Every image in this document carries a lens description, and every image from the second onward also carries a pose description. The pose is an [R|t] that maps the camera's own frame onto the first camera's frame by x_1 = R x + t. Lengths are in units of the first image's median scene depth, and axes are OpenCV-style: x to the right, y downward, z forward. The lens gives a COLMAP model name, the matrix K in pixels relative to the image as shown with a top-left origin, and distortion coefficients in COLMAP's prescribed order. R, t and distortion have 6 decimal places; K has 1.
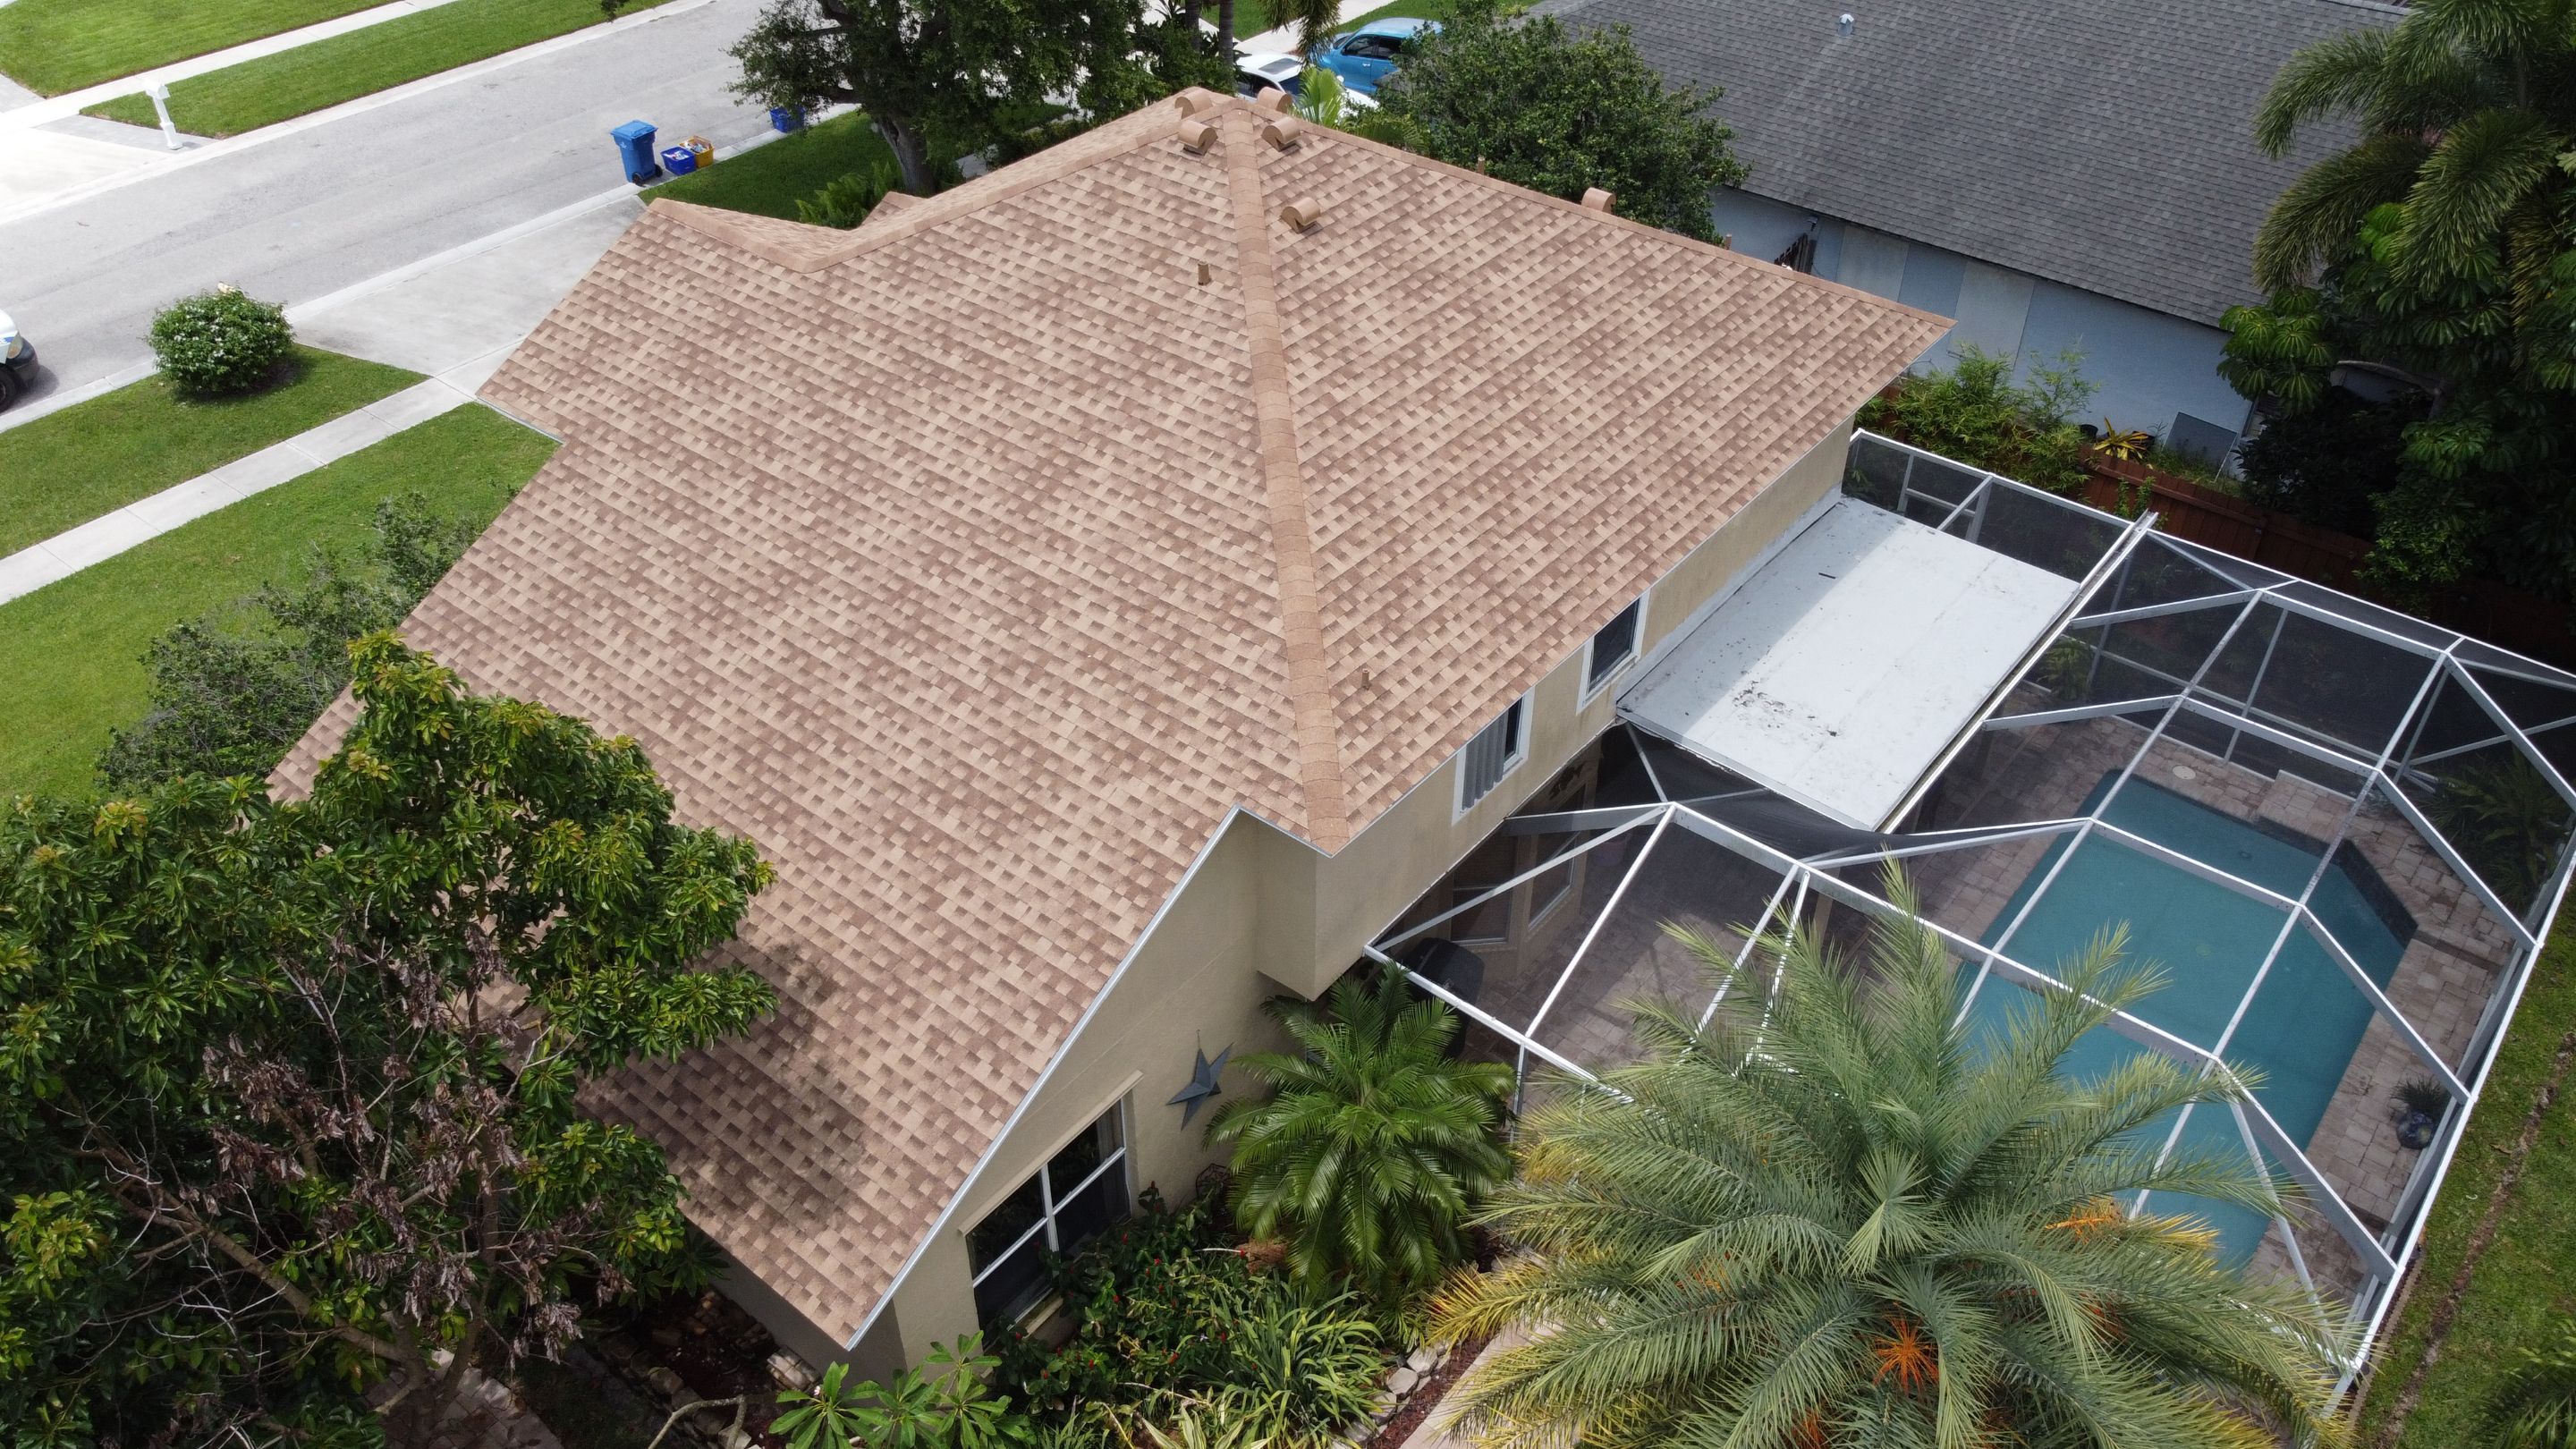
lens RADIAL K [[1936.0, 0, 1287.3], [0, 1936.0, 724.5], [0, 0, 1]] dist [0.010034, 0.001732]
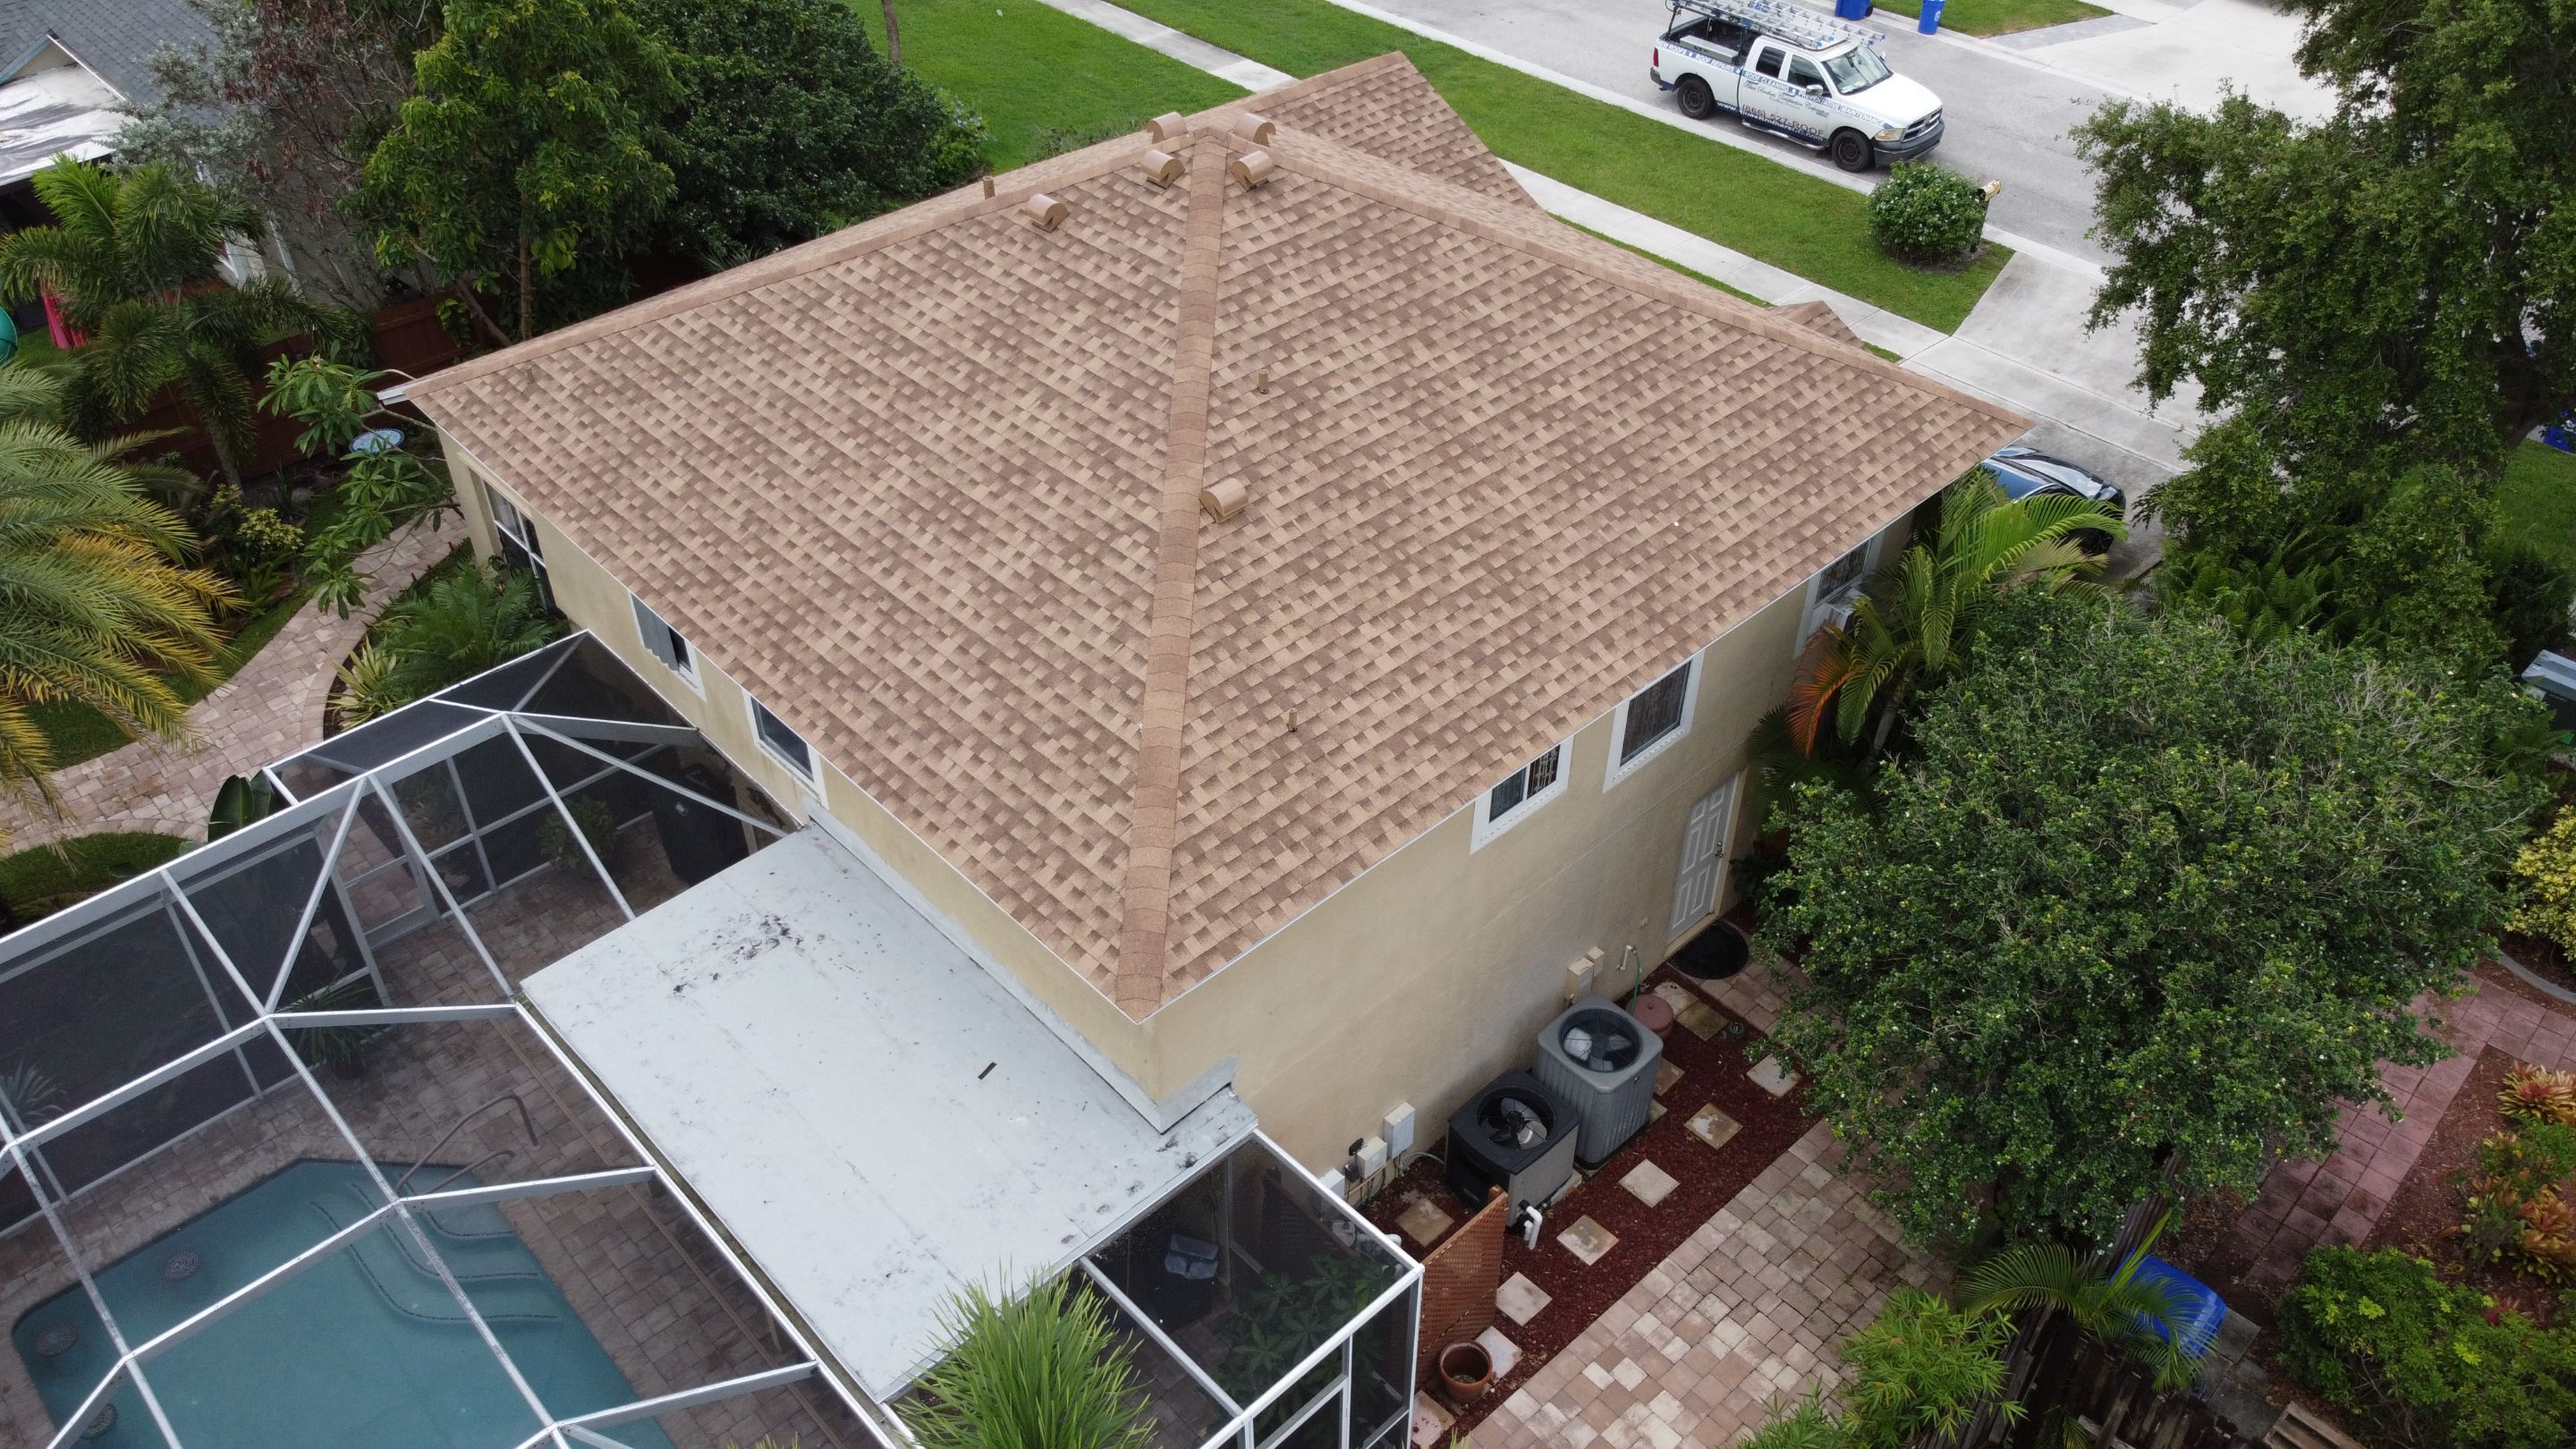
lens RADIAL K [[1936.0, 0, 1287.0], [0, 1936.0, 720.7], [0, 0, 1]] dist [0.010034, 0.001732]
pose [[-0.138476, 0.622606, -0.770186, 0.857713], [-0.617978, 0.553382, 0.558454, -0.718056], [0.773904, 0.553291, 0.308127, 0.937161]]
